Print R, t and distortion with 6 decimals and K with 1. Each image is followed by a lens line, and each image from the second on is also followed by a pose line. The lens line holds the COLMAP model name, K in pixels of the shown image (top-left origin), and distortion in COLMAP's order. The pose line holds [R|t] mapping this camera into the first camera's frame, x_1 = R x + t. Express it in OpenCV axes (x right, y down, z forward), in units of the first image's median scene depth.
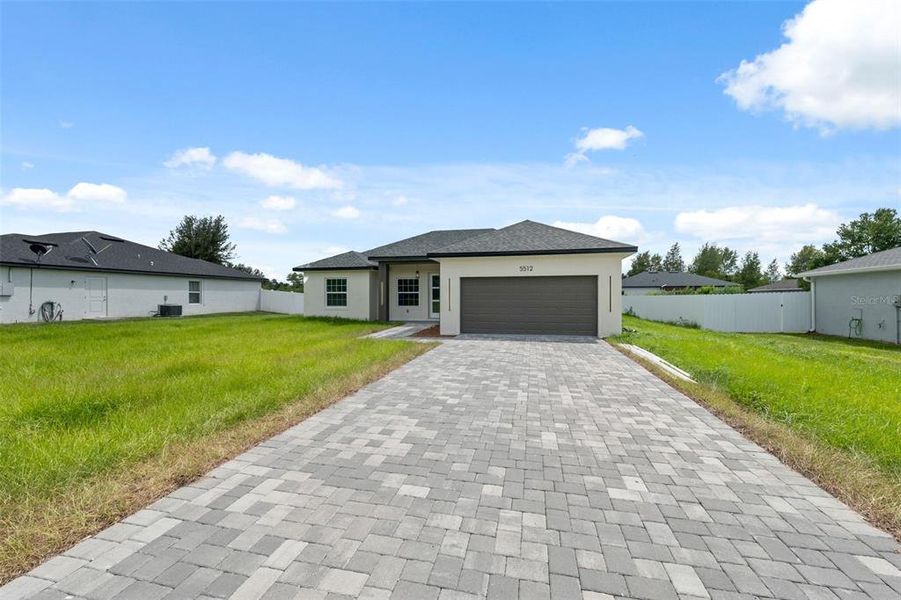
lens RADIAL K [[373.2, 0, 453.6], [0, 373.2, 300.7], [0, 0, 1]] dist [-0.002357, 0.000026]
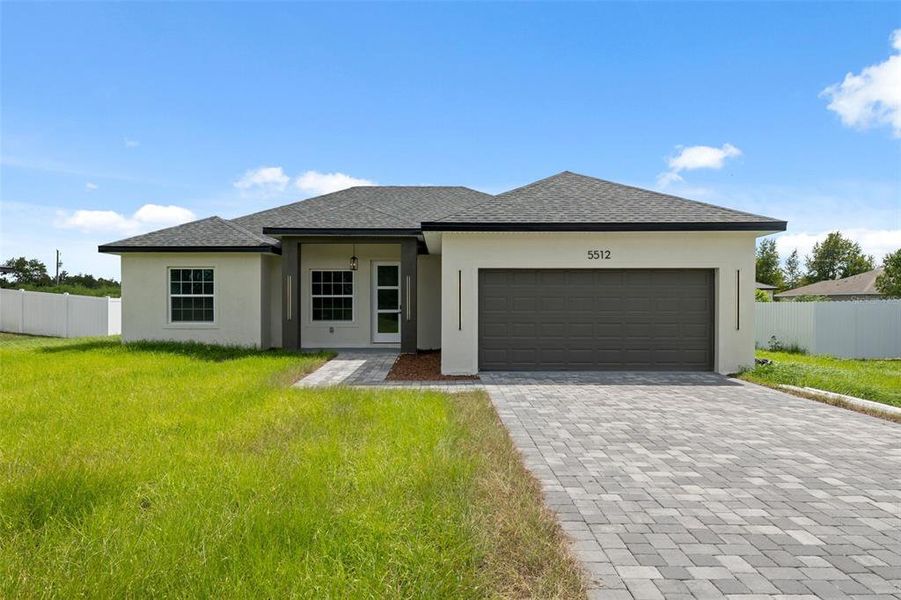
lens RADIAL K [[607.5, 0, 450.8], [0, 607.5, 293.7], [0, 0, 1]] dist [-0.006655, 0.003033]
pose [[0.972717, 0.005844, 0.231922, -0.194632], [0.000331, 0.999647, -0.026580, -0.001973], [-0.231995, 0.025931, 0.972371, 0.124633]]
